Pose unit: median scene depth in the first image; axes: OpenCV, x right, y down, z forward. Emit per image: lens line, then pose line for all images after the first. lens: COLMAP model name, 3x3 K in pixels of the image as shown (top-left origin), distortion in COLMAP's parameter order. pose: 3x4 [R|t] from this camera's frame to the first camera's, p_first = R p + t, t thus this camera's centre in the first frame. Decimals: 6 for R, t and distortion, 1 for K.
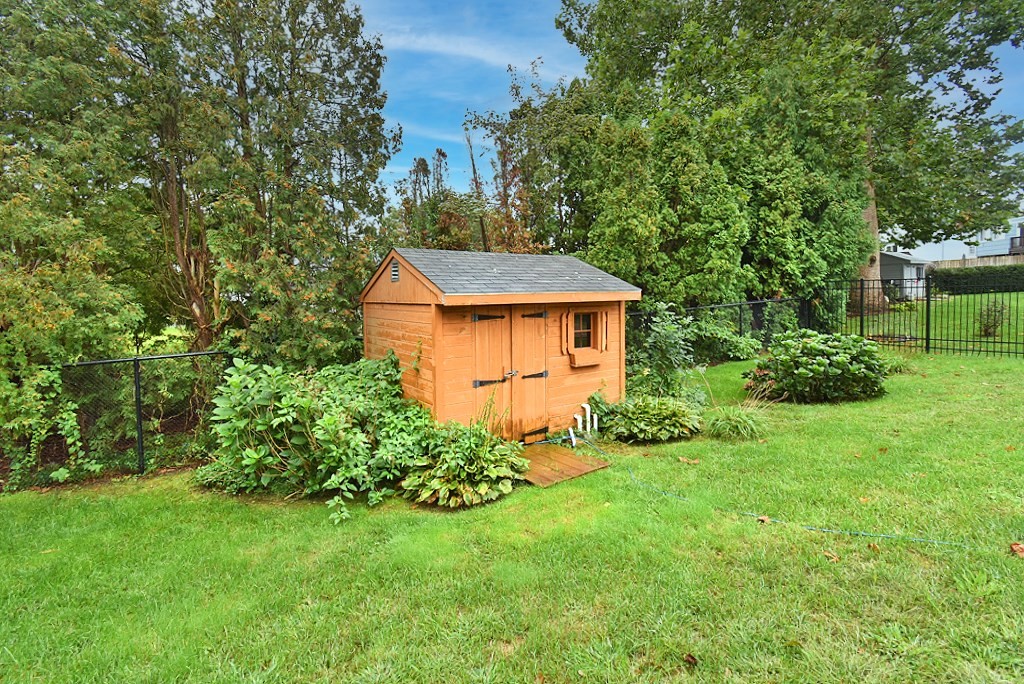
lens RADIAL K [[444.1, 0, 511.0], [0, 444.1, 308.1], [0, 0, 1]] dist [0.000026, -0.000089]
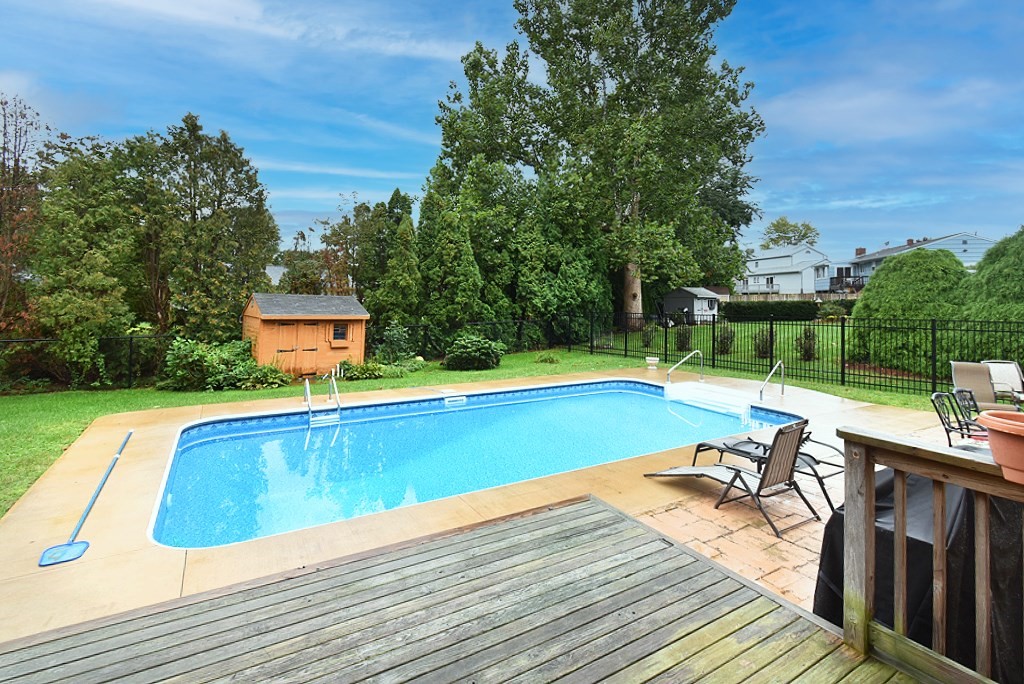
lens RADIAL K [[460.6, 0, 516.2], [0, 460.6, 291.9], [0, 0, 1]] dist [0.002146, 0.000161]
pose [[0.997188, 0.042671, 0.061609, 0.901860], [-0.039223, 0.997653, -0.056132, -0.055952], [-0.063859, 0.053558, 0.996521, -1.397002]]
